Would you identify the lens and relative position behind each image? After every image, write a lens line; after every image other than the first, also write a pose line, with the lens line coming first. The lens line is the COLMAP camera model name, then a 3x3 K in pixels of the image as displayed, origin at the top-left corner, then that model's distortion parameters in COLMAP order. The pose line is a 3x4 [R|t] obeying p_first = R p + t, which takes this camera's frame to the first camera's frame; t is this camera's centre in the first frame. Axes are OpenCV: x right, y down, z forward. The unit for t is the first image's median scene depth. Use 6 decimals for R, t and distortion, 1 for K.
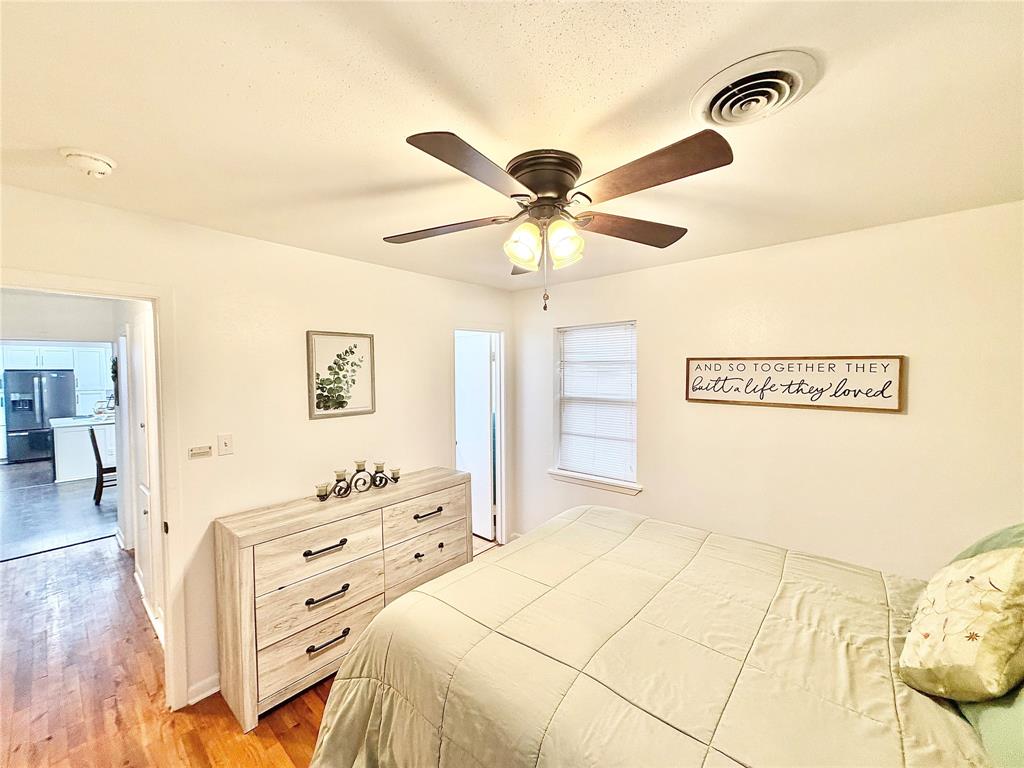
lens RADIAL K [[406.7, 0, 509.7], [0, 406.7, 383.6], [0, 0, 1]] dist [-0.001669, 0.000489]
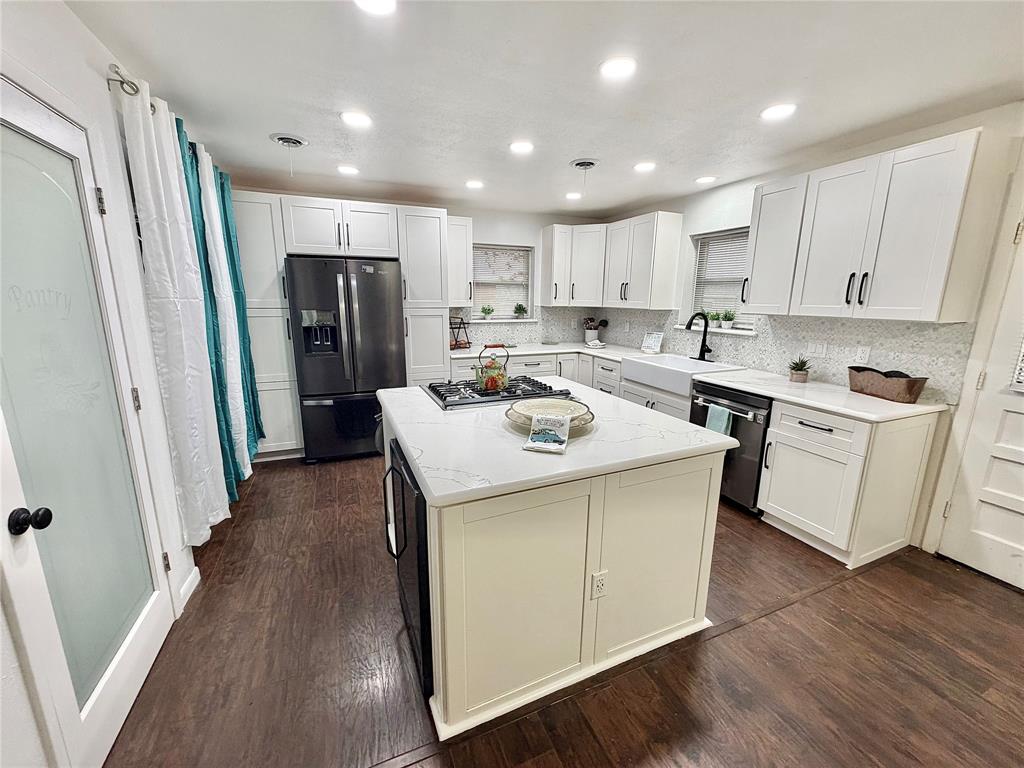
lens RADIAL K [[406.7, 0, 509.7], [0, 406.7, 383.6], [0, 0, 1]] dist [-0.001669, 0.000489]
pose [[0.899062, 0.102504, -0.425654, -1.211065], [-0.024348, 0.982408, 0.185151, 0.021781], [0.437145, -0.156099, 0.885741, 1.016694]]
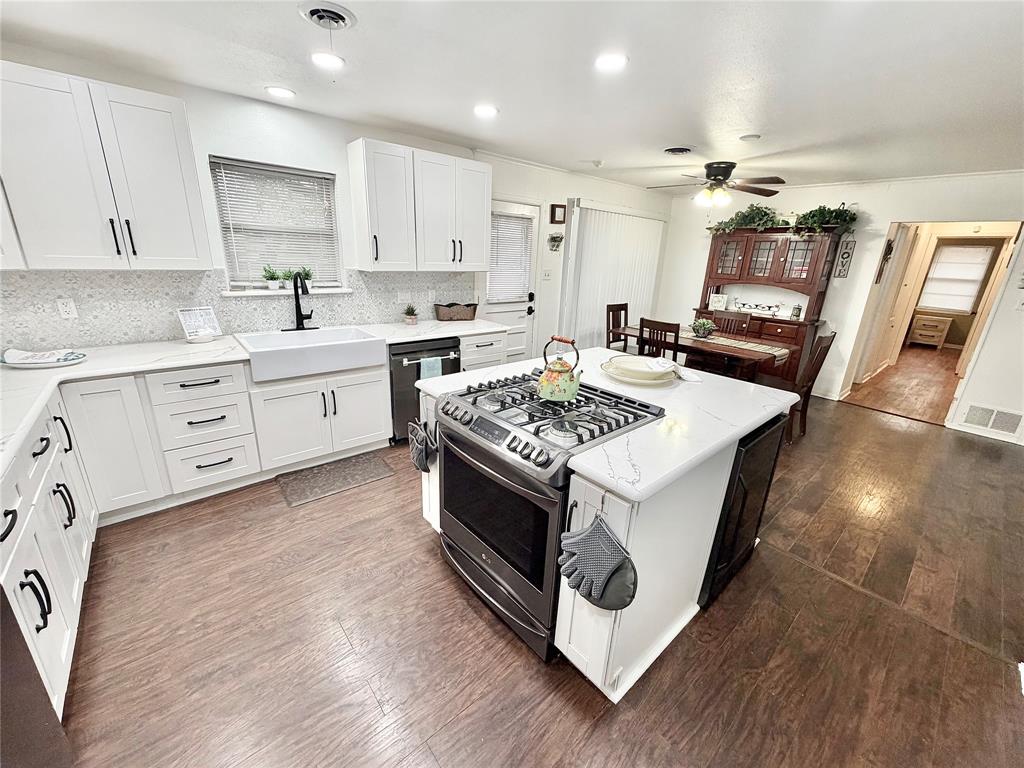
lens RADIAL K [[406.7, 0, 509.7], [0, 406.7, 383.6], [0, 0, 1]] dist [-0.001669, 0.000489]
pose [[0.139165, -0.291908, 0.946268, -1.747789], [-0.009769, 0.955115, 0.296074, 0.002074], [-0.990221, -0.050448, 0.130067, 1.414774]]
